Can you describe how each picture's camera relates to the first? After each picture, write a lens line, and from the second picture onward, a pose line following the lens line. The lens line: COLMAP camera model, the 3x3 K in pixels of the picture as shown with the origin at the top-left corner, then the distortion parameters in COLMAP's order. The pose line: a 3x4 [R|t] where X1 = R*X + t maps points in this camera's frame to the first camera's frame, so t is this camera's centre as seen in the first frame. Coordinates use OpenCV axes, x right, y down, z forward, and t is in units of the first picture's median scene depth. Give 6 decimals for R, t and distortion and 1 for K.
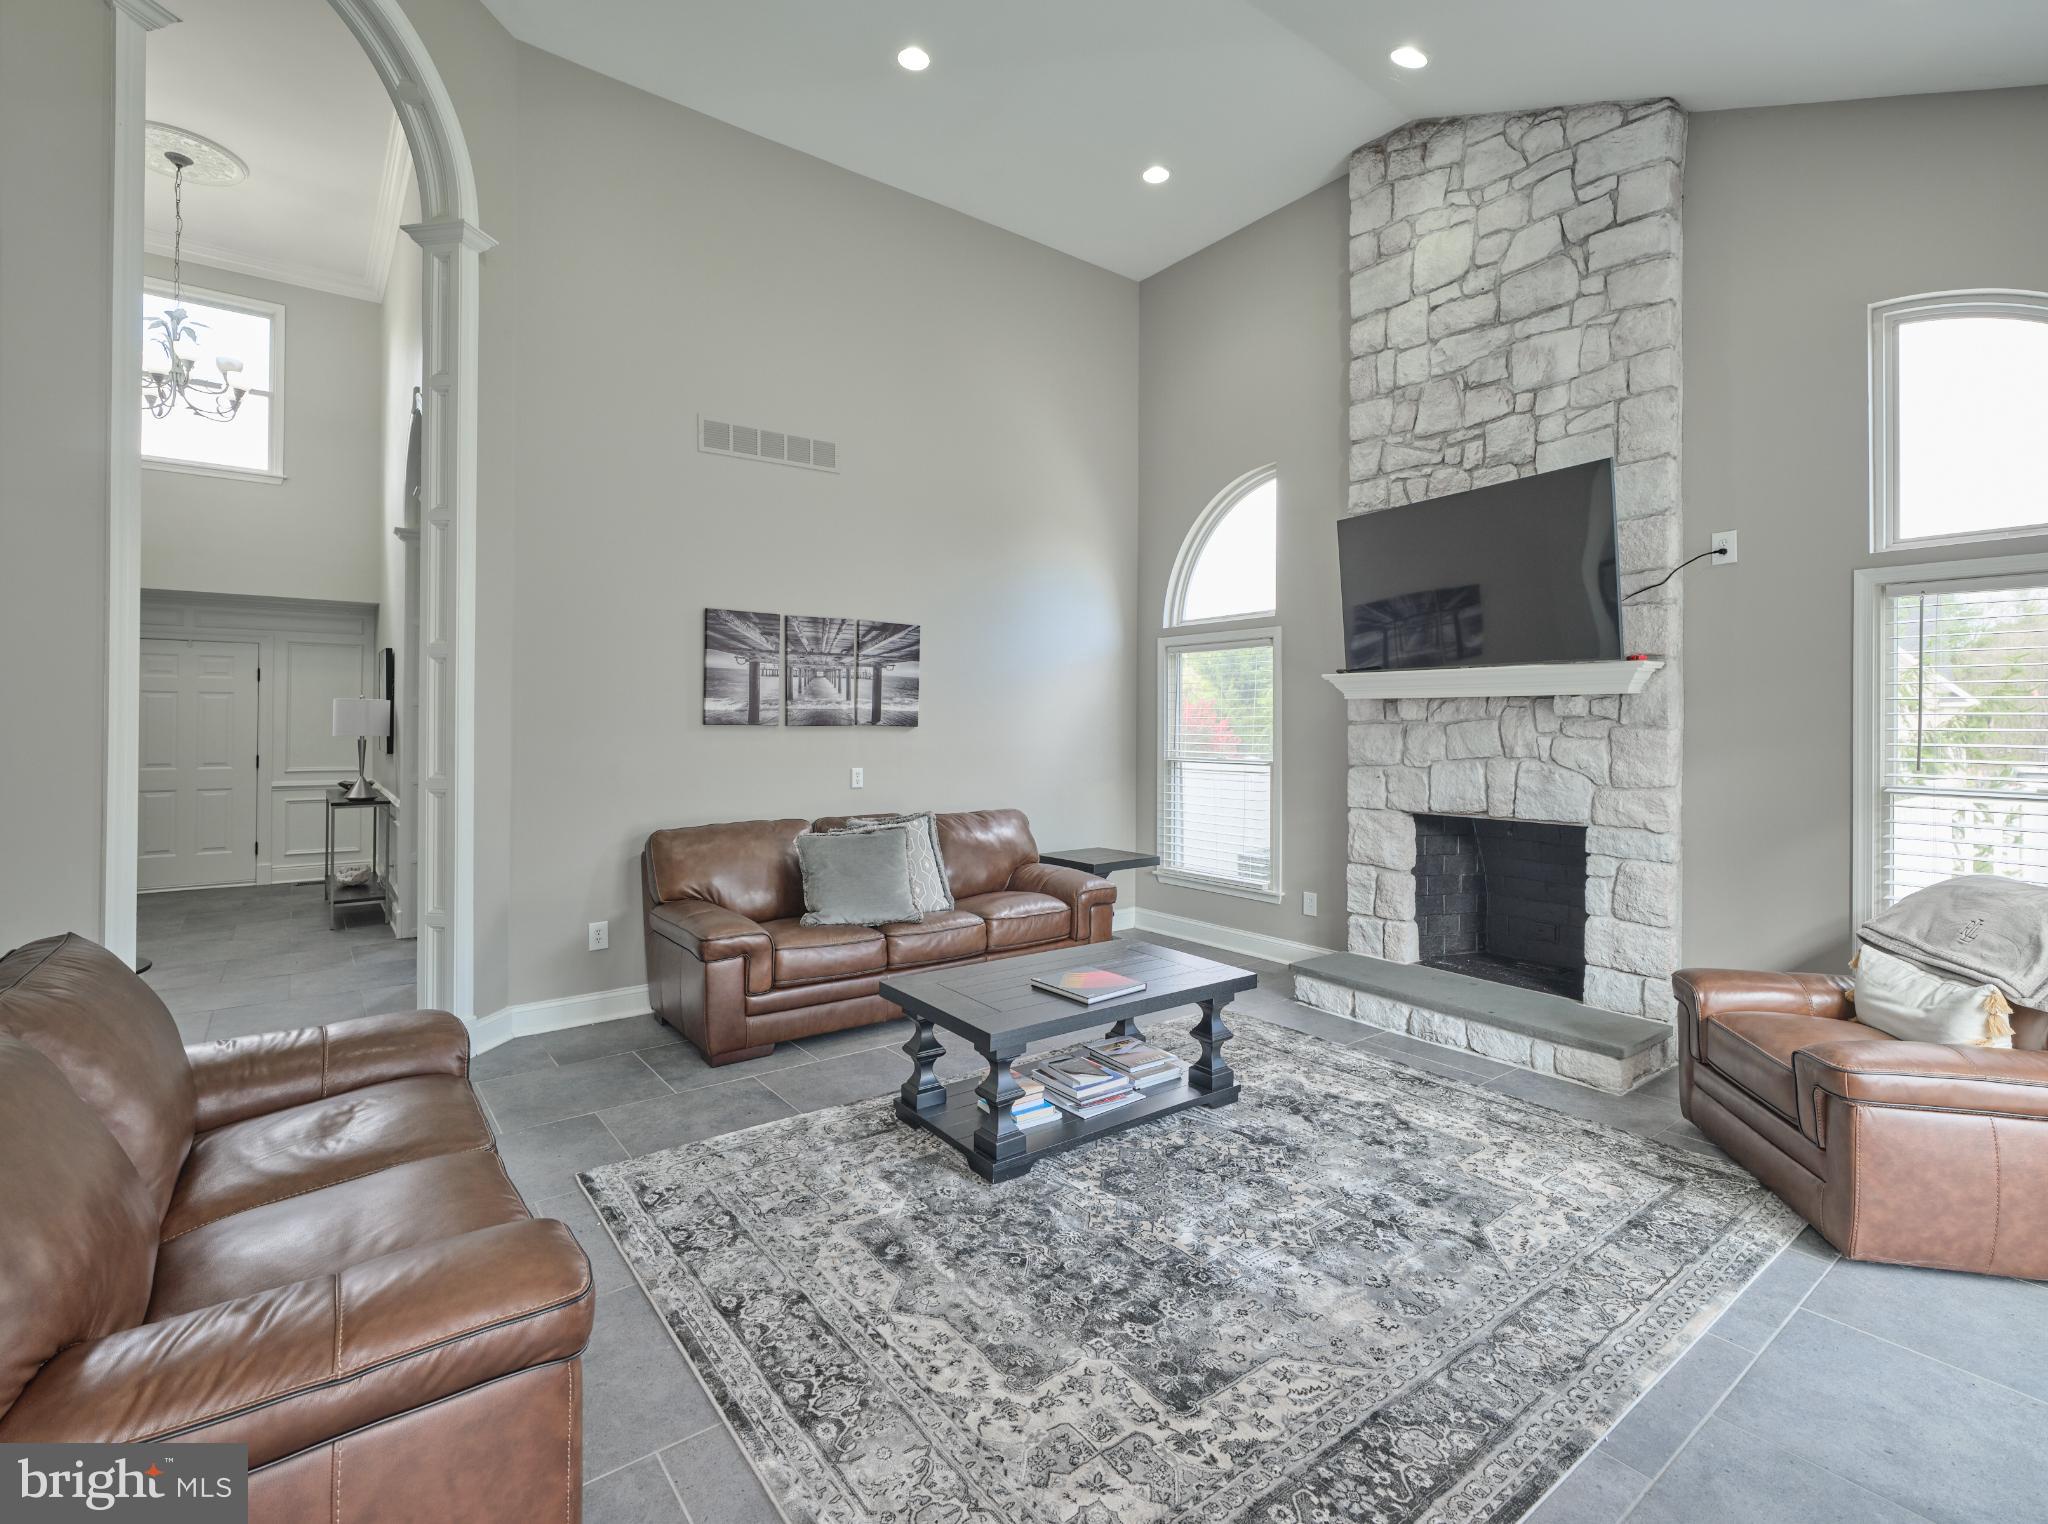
lens RADIAL K [[949.2, 0, 1013.9], [0, 949.2, 716.4], [0, 0, 1]] dist [-0.005806, -0.000276]
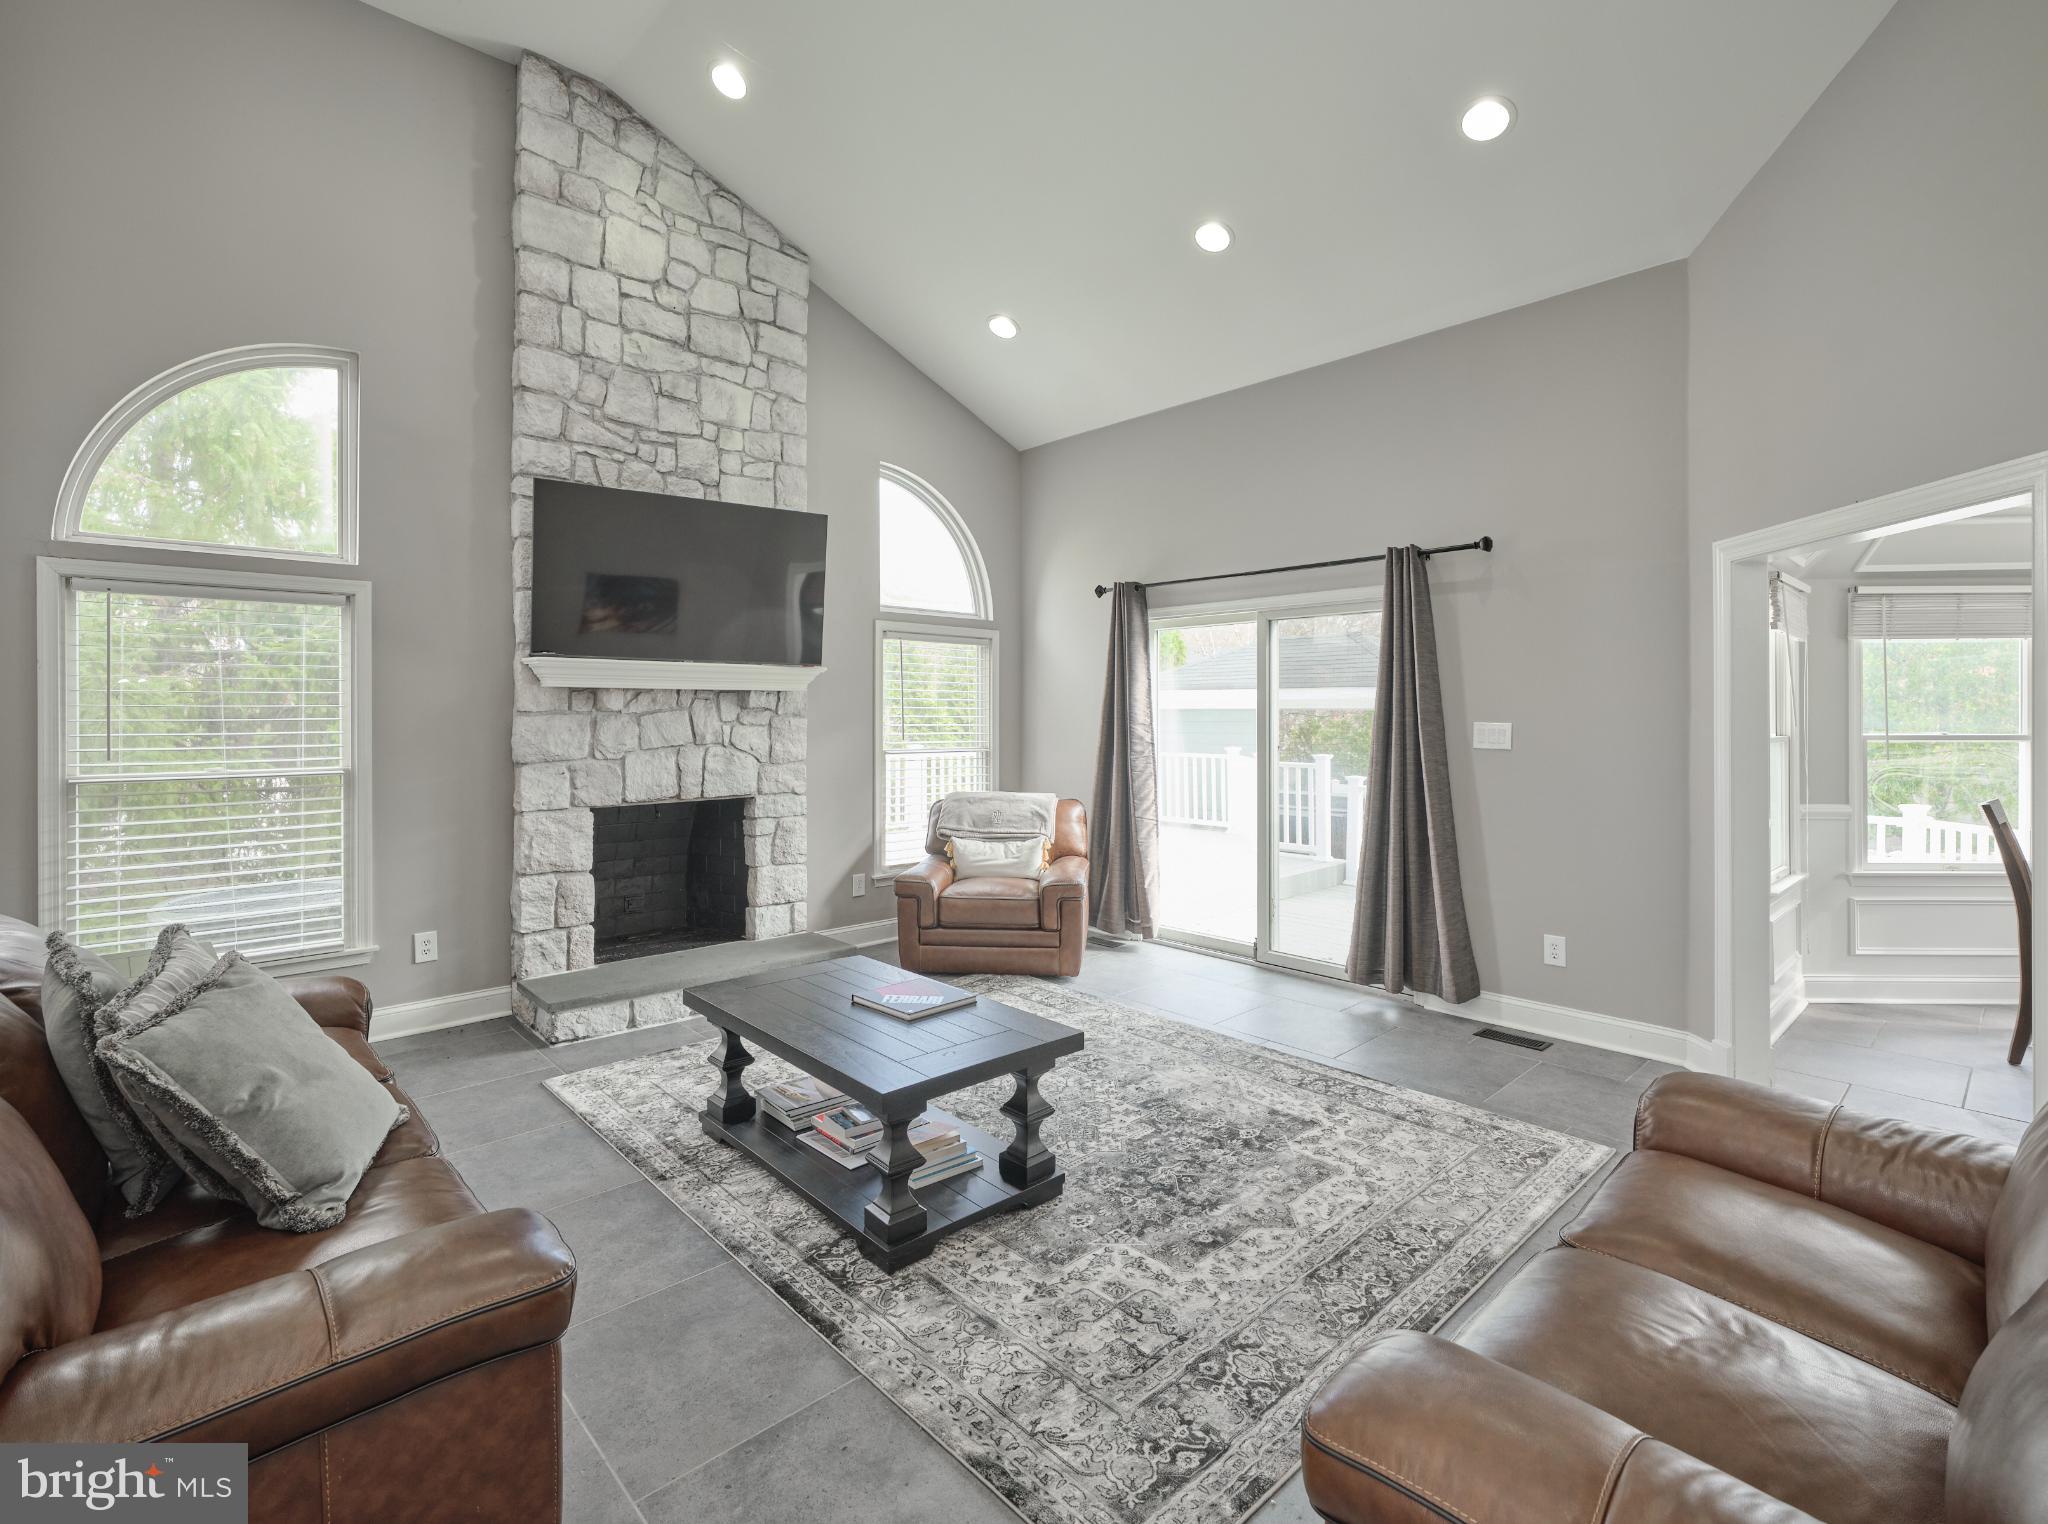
lens RADIAL K [[949.2, 0, 1013.9], [0, 949.2, 716.4], [0, 0, 1]] dist [-0.005806, -0.000276]
pose [[-0.094151, -0.006556, 0.995536, -0.603157], [-0.006068, 0.999964, 0.006011, 0.001439], [-0.995539, -0.005475, -0.094188, 0.707589]]
